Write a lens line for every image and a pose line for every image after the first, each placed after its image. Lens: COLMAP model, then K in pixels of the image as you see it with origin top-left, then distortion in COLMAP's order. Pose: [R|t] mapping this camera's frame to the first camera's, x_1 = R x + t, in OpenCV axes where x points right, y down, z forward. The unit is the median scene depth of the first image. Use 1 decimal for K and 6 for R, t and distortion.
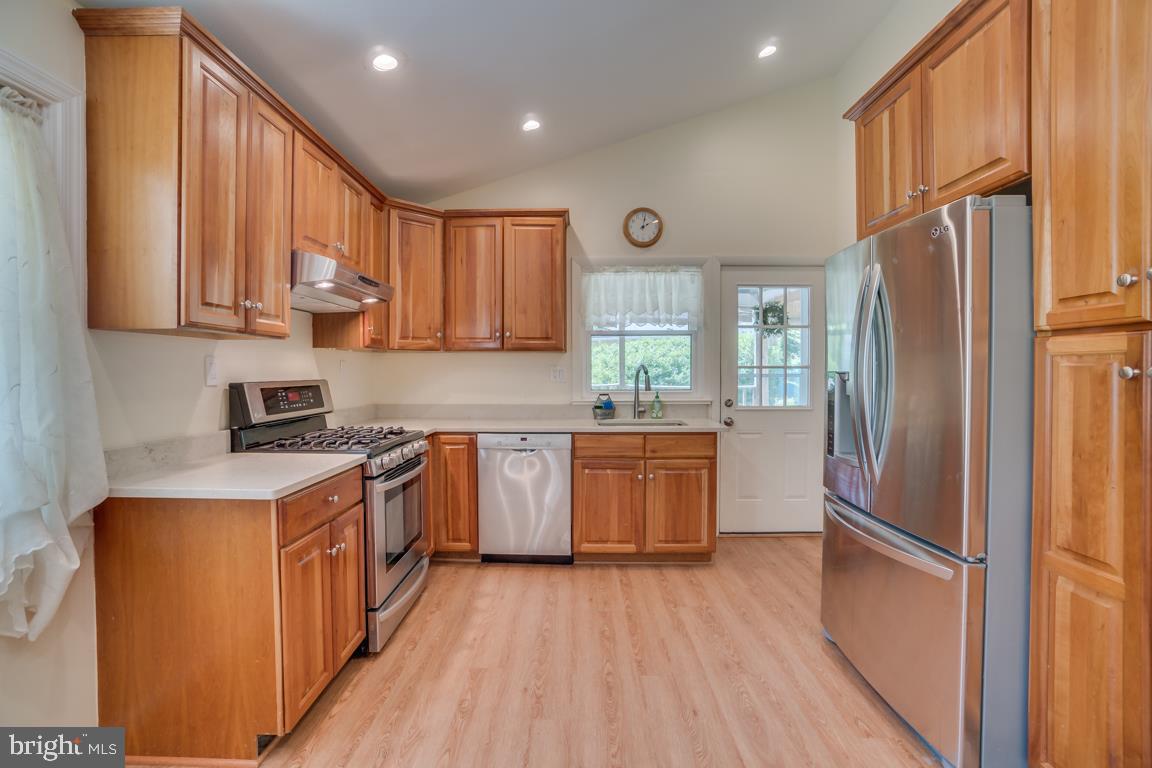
lens RADIAL K [[492.2, 0, 569.9], [0, 492.2, 376.8], [0, 0, 1]] dist [-0.058945, 0.018831]
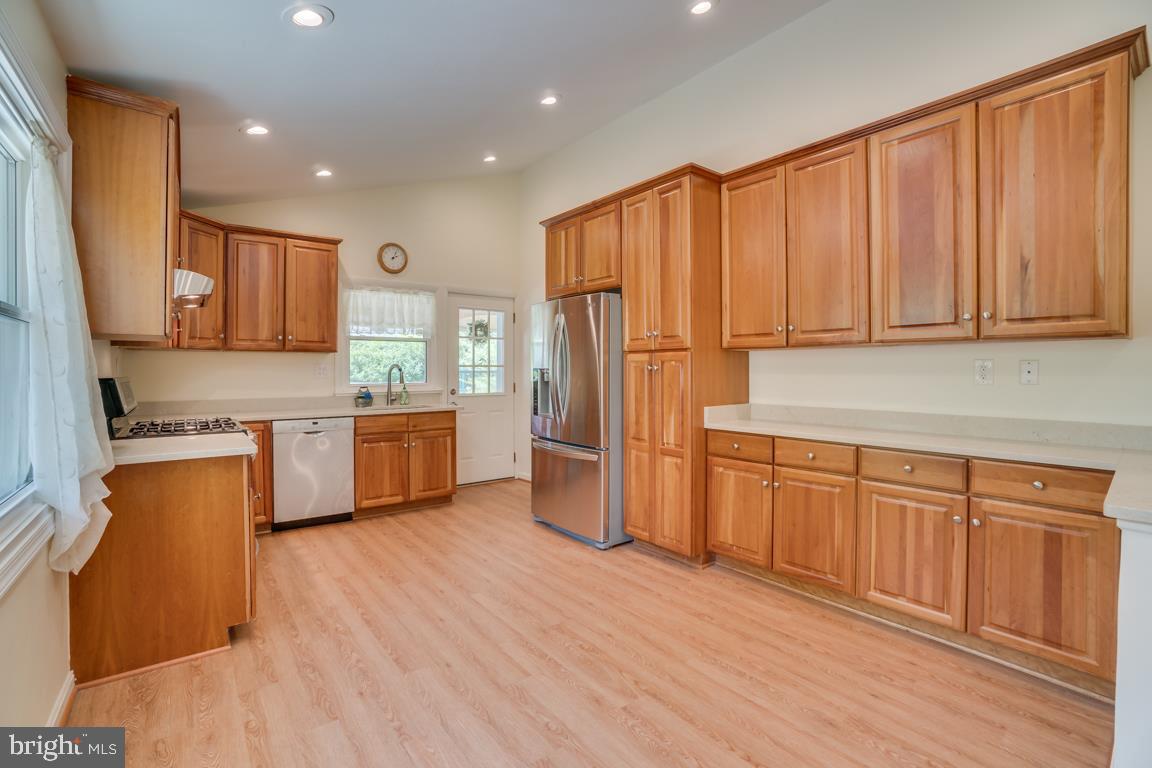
lens RADIAL K [[490.2, 0, 541.8], [0, 490.2, 370.9], [0, 0, 1]] dist [-0.039855, 0.000150]
pose [[0.807611, -0.002449, 0.589710, -0.351057], [0.008361, 0.999938, -0.007297, 0.008170], [-0.589656, 0.010823, 0.807582, -0.328064]]
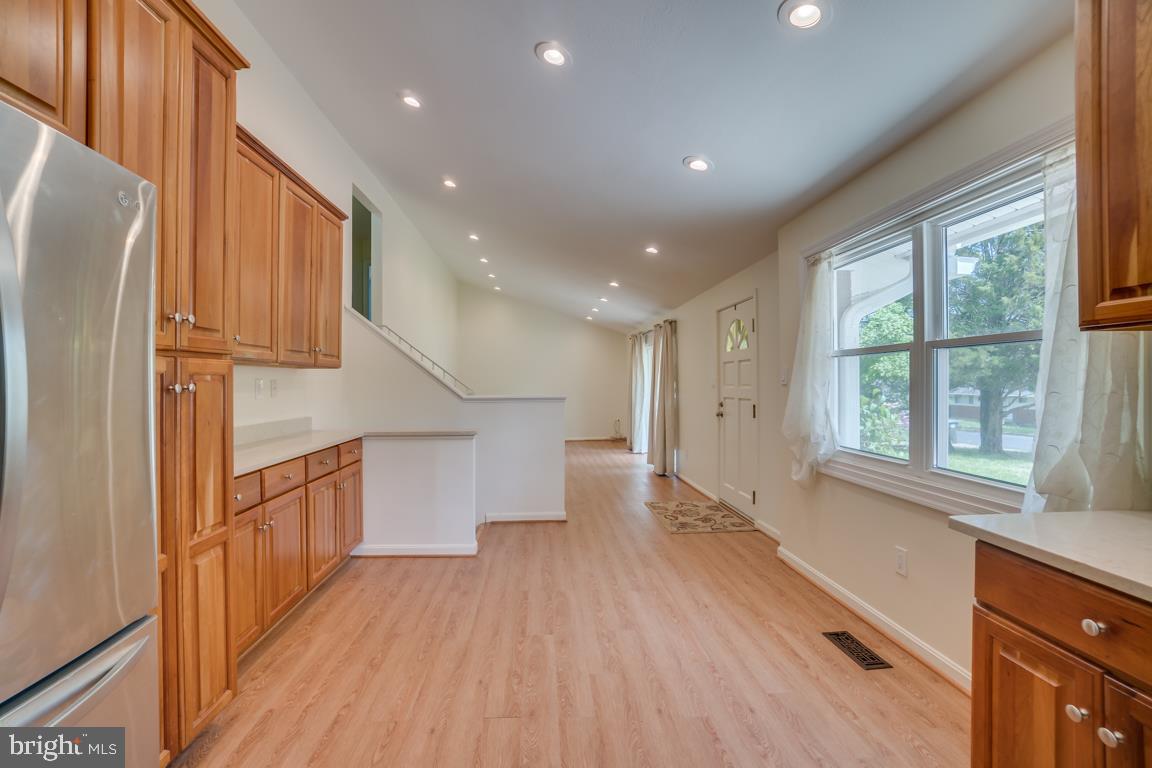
lens RADIAL K [[521.3, 0, 570.1], [0, 521.3, 382.8], [0, 0, 1]] dist [-0.065619, 0.024753]
pose [[-0.997613, 0.006891, -0.068703, 0.063923], [0.005744, 0.999841, 0.016877, -0.014746], [0.068808, 0.016442, -0.997494, 0.842232]]
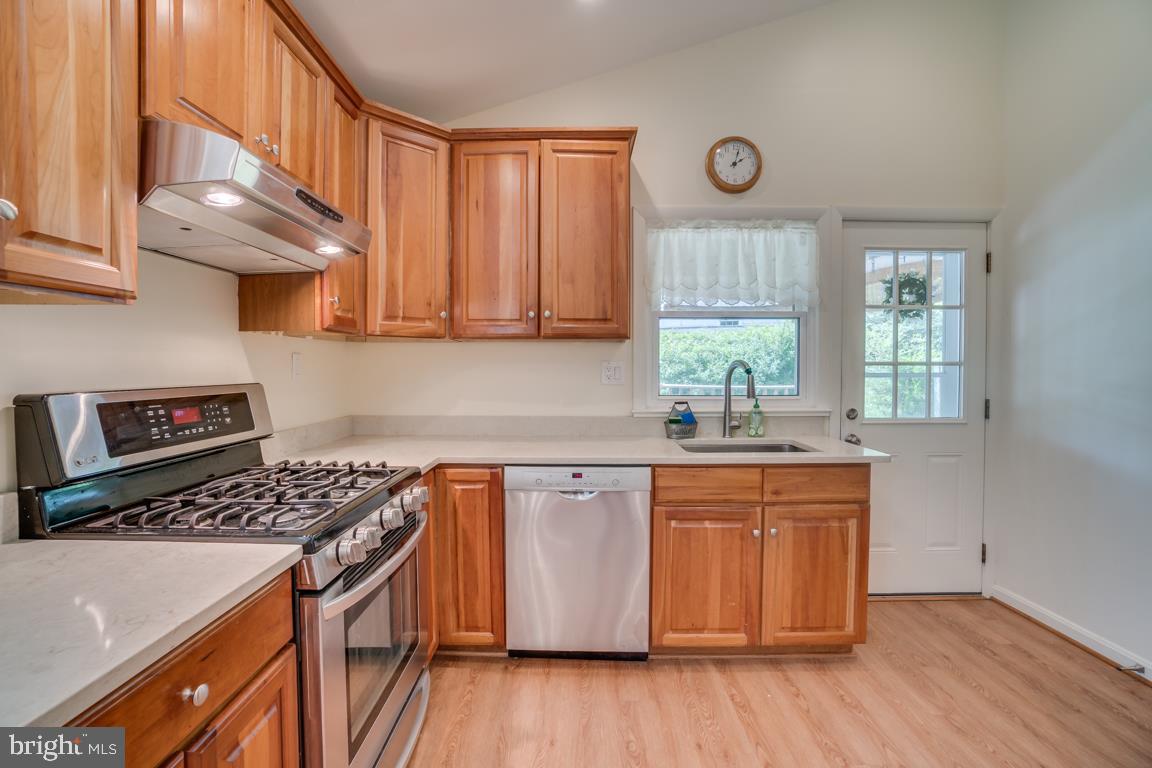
lens RADIAL K [[506.2, 0, 576.2], [0, 506.2, 376.3], [0, 0, 1]] dist [-0.061750, 0.021739]
pose [[0.999942, 0.000553, 0.010747, -0.101305], [-0.000615, 0.999983, 0.005751, -0.006281], [-0.010744, -0.005758, 0.999926, 0.337761]]
